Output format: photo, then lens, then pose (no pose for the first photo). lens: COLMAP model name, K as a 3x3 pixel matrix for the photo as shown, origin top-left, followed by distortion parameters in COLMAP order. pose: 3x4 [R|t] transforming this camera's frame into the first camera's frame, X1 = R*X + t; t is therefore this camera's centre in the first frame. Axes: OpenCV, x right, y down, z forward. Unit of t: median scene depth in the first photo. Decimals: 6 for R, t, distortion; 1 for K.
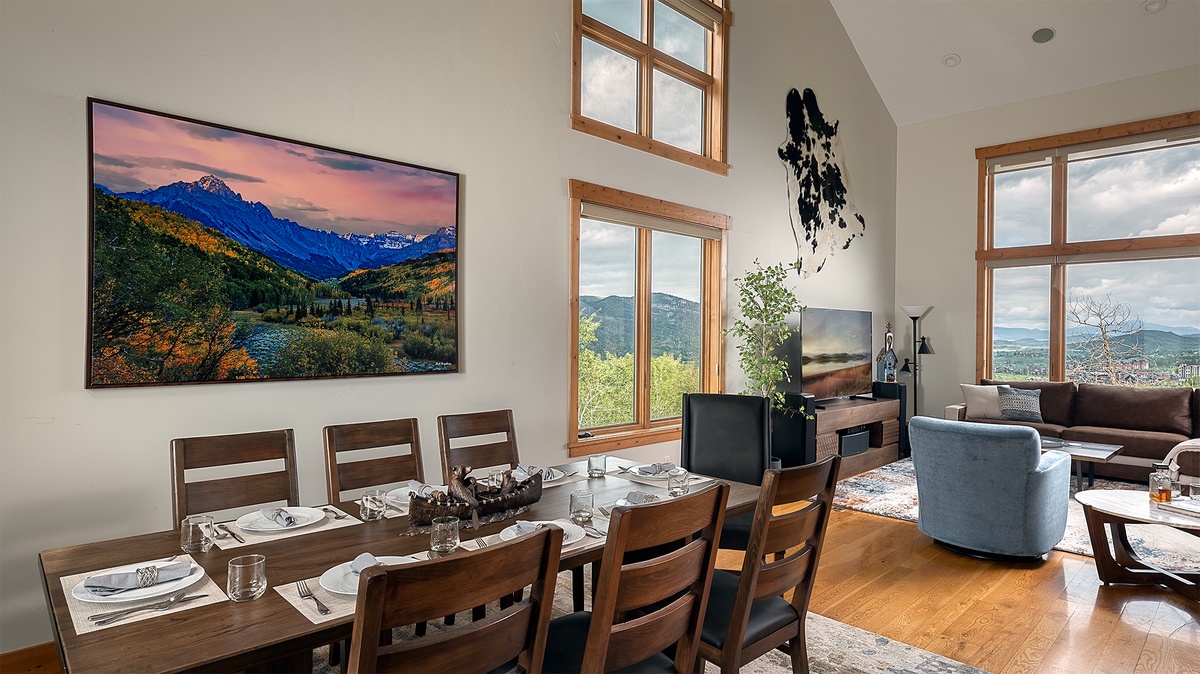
lens RADIAL K [[649.3, 0, 599.8], [0, 649.3, 343.9], [0, 0, 1]] dist [-0.000420, -0.000615]
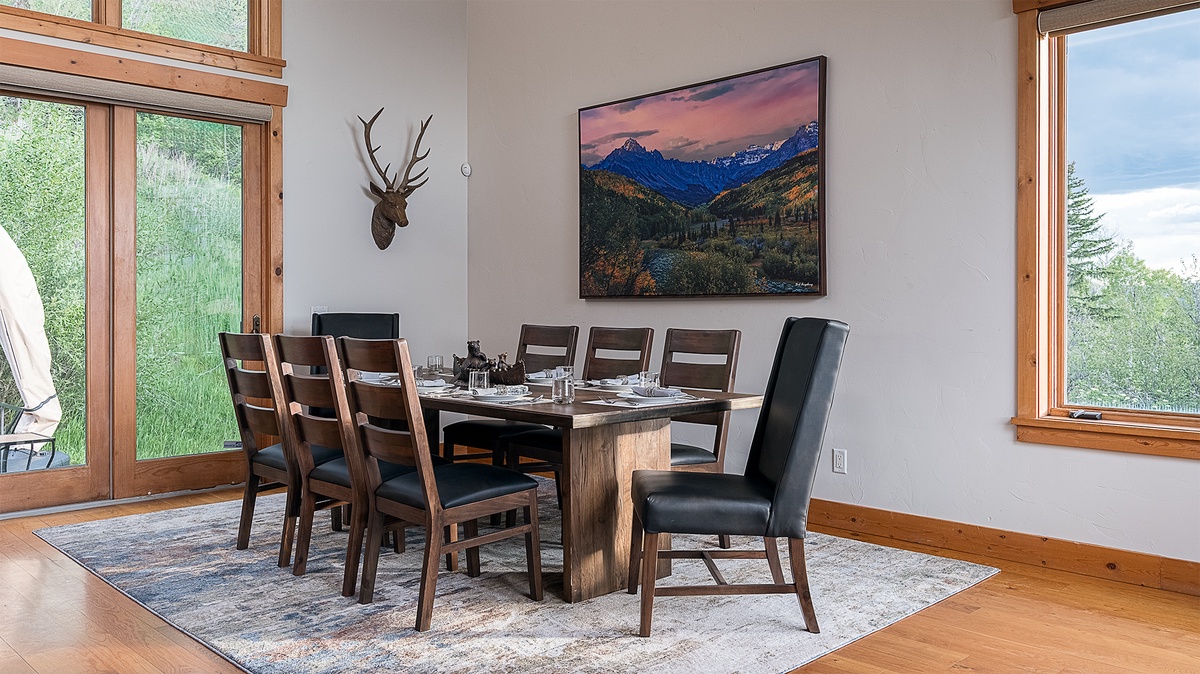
lens RADIAL K [[919.4, 0, 600.7], [0, 919.4, 325.5], [0, 0, 1]] dist [-0.004896, -0.001299]
pose [[0.012338, 0.013892, -0.999827, 0.690011], [-0.011551, 0.999839, 0.013750, 0.050664], [0.999857, 0.011379, 0.012497, 0.508005]]
